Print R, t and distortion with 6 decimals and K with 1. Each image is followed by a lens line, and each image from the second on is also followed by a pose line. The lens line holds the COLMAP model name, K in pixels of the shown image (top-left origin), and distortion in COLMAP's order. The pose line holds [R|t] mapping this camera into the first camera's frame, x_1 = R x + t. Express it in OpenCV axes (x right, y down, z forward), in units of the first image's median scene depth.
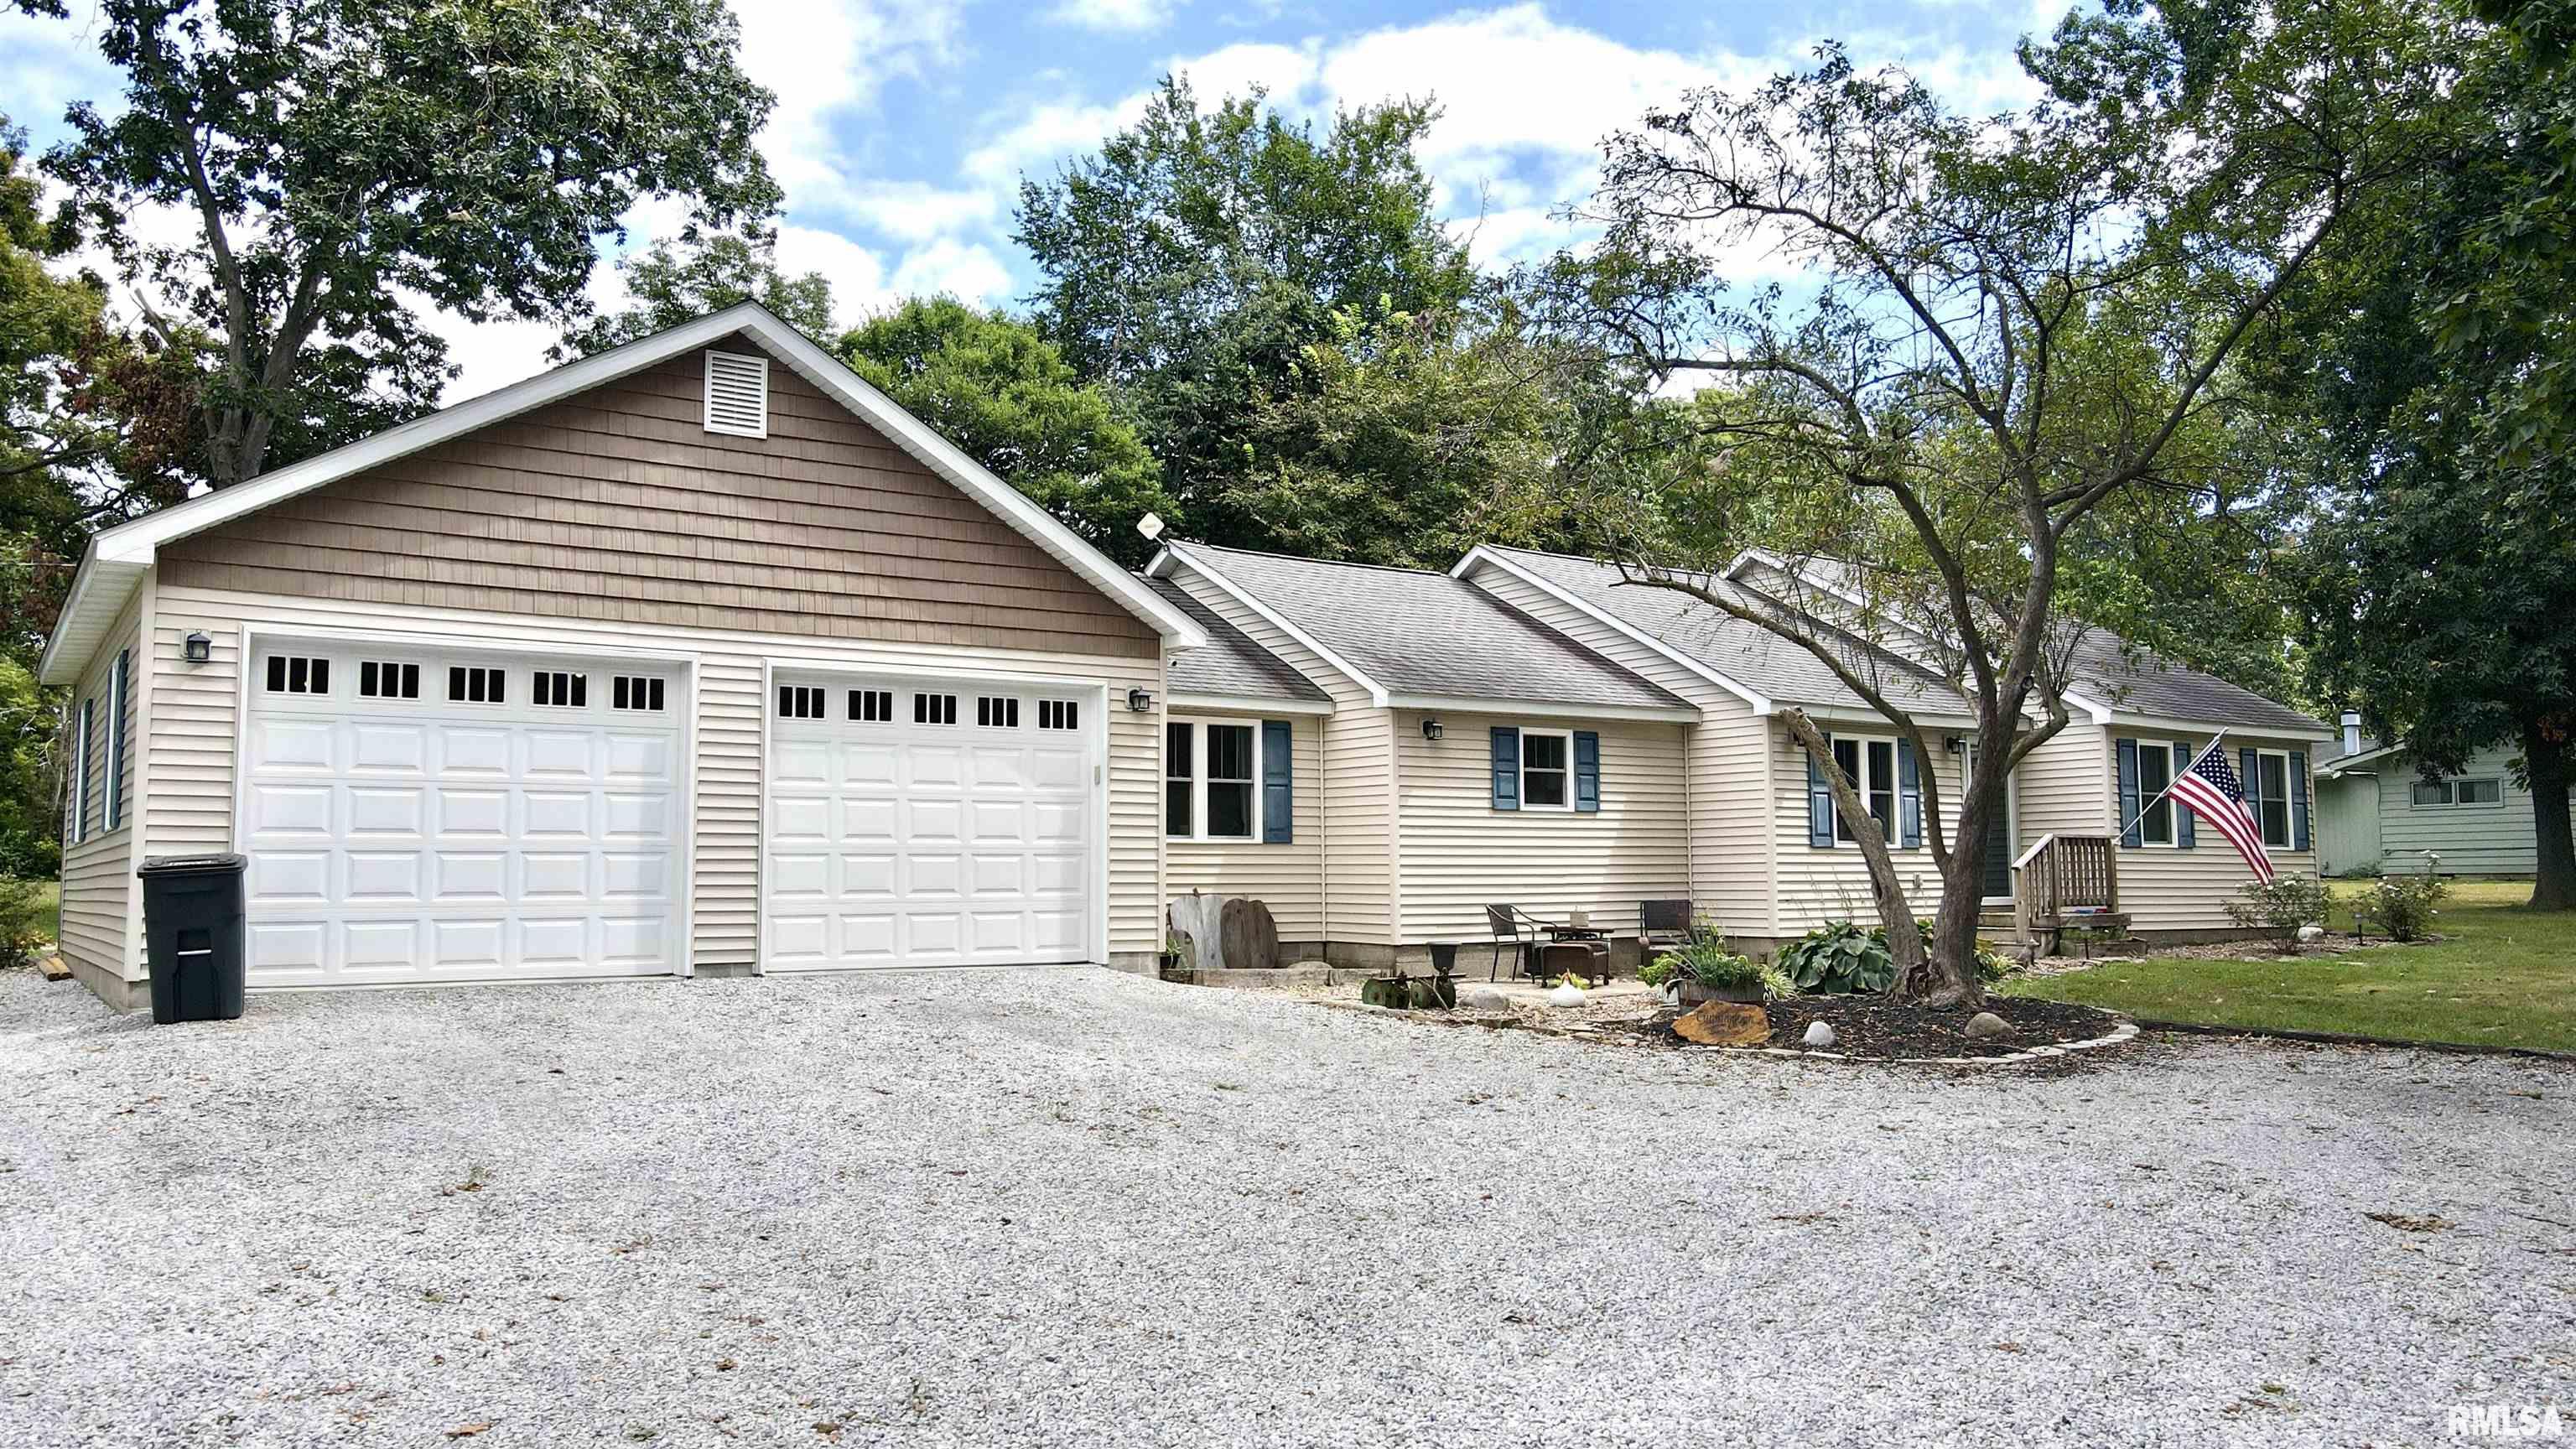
lens RADIAL K [[1850.6, 0, 1293.4], [0, 1850.6, 733.7], [0, 0, 1]] dist [0.010003, 0.006420]
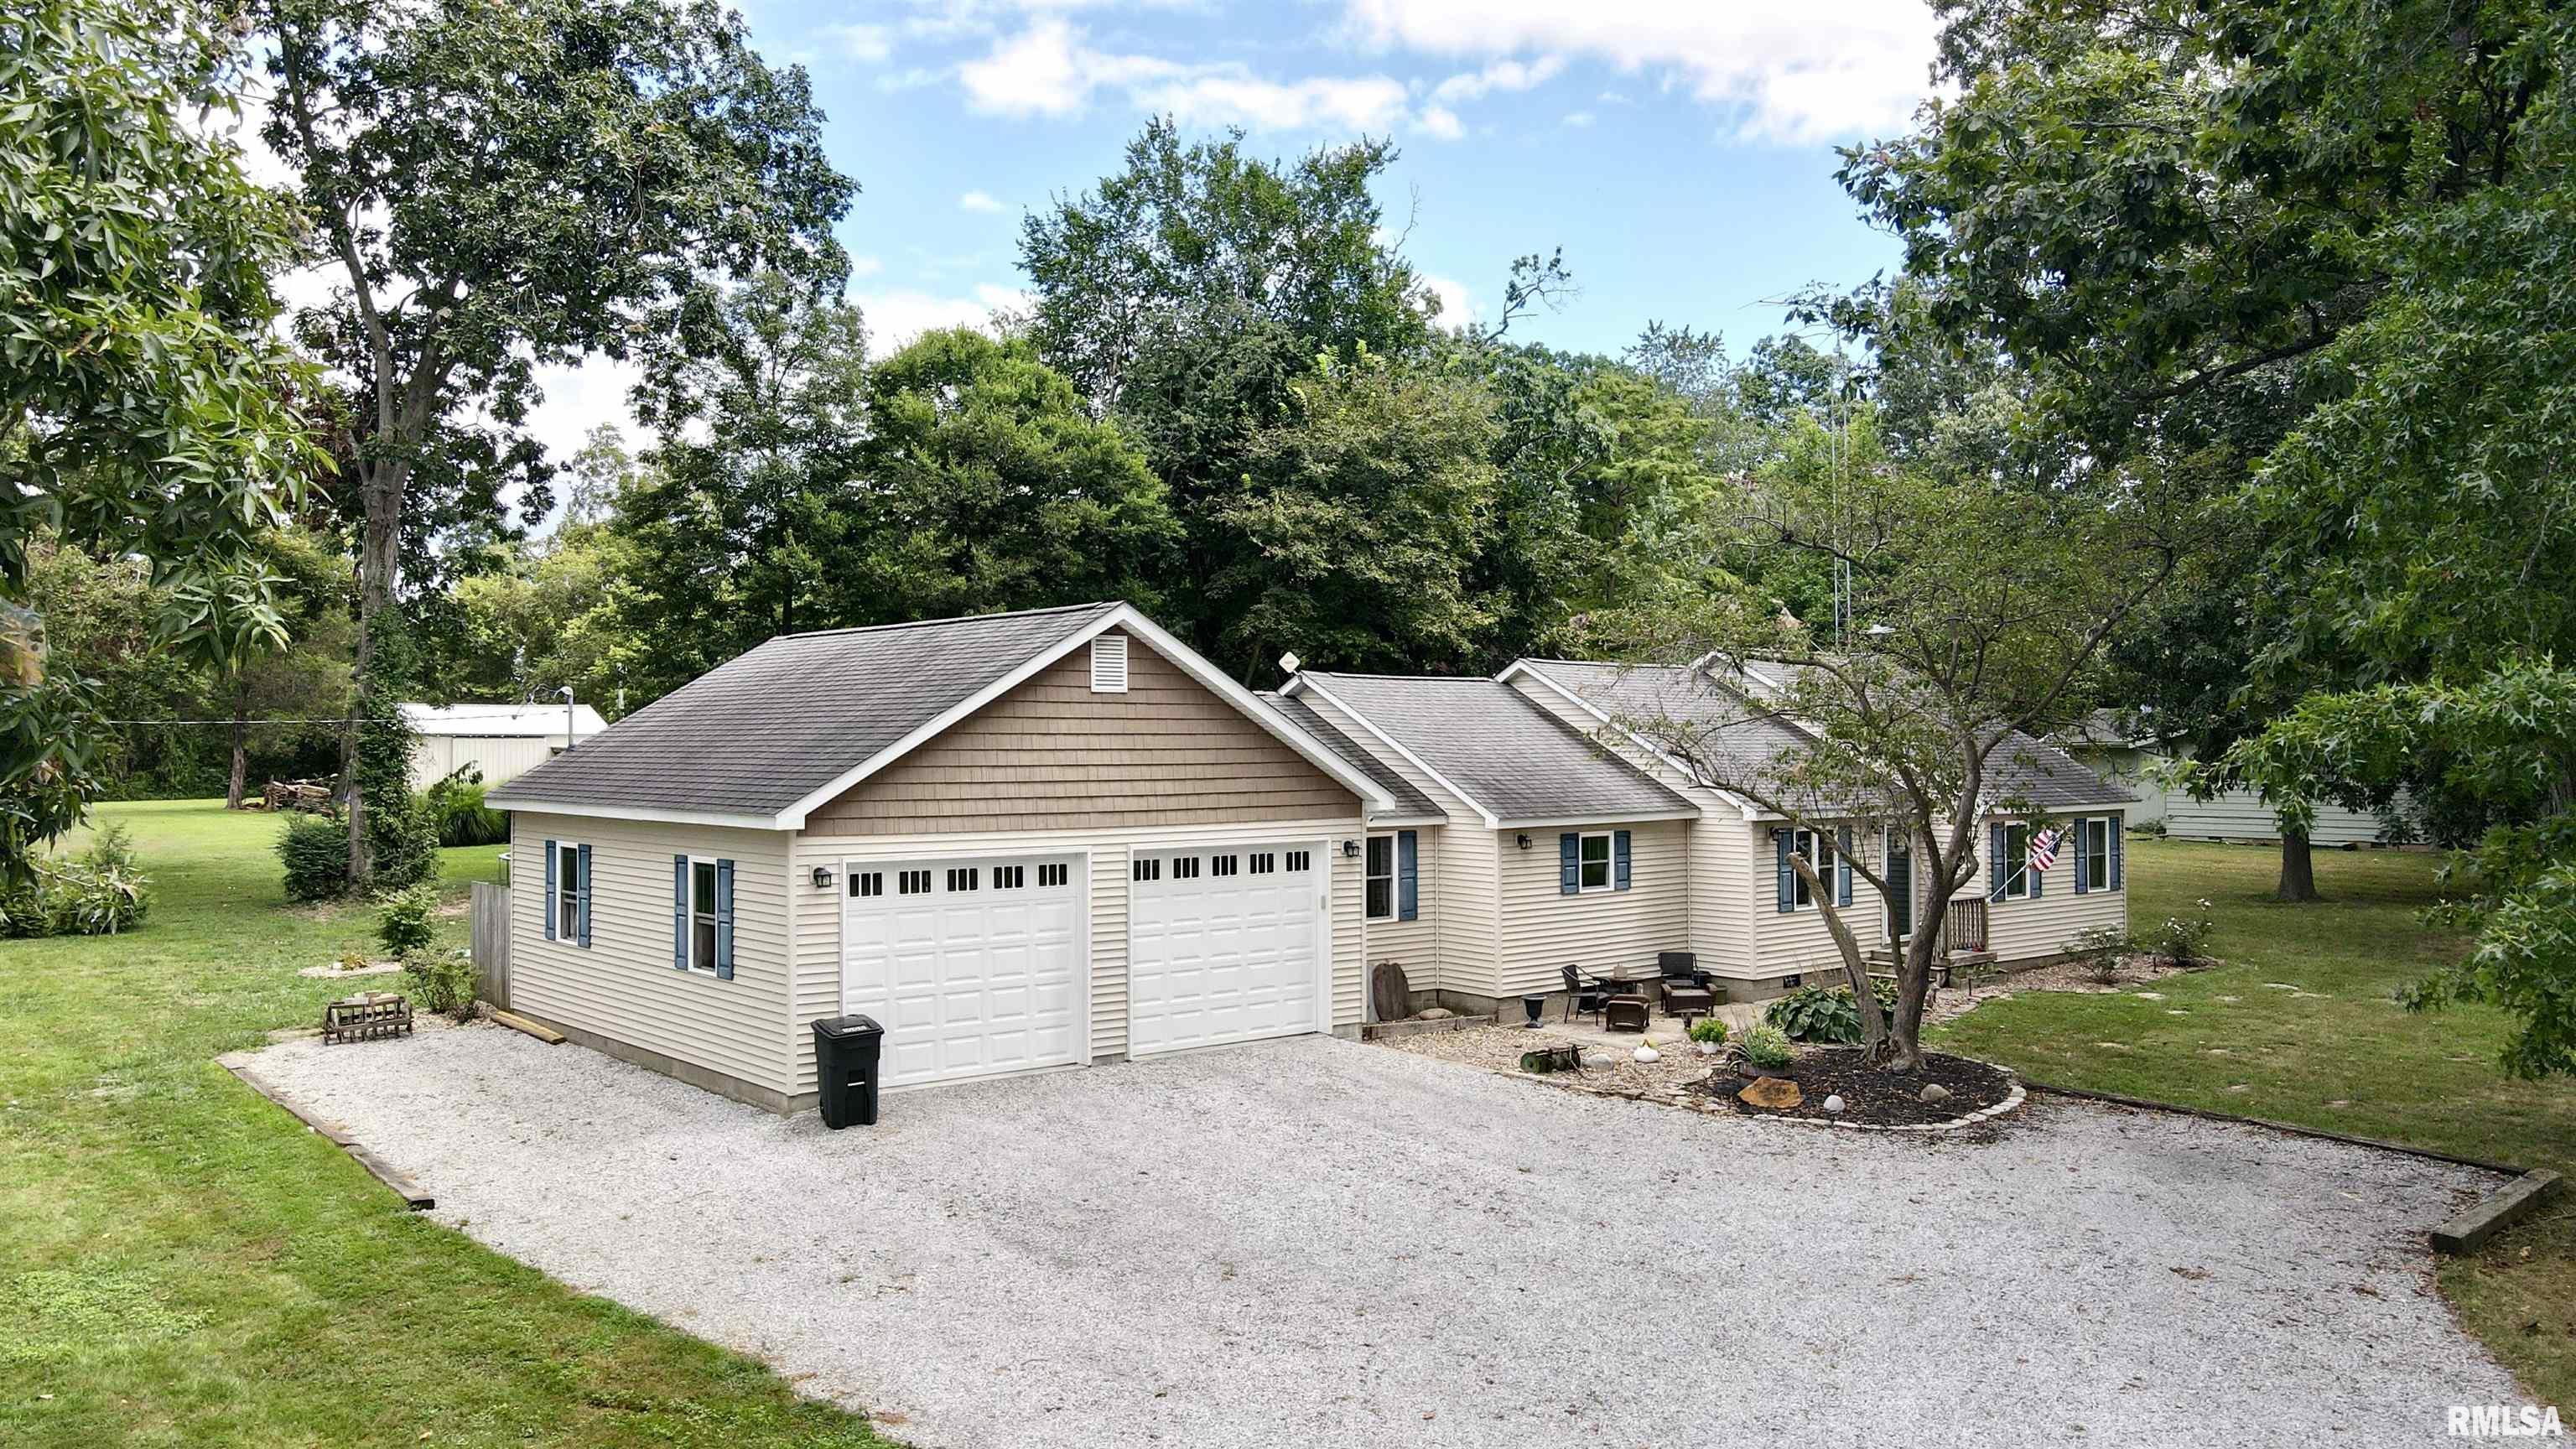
lens RADIAL K [[1850.6, 0, 1284.4], [0, 1850.6, 716.2], [0, 0, 1]] dist [0.010003, 0.006420]
pose [[0.996107, 0.004239, 0.088056, -0.216607], [-0.010174, 0.997697, 0.067059, -0.178998], [-0.087569, -0.067694, 0.993856, -0.340116]]
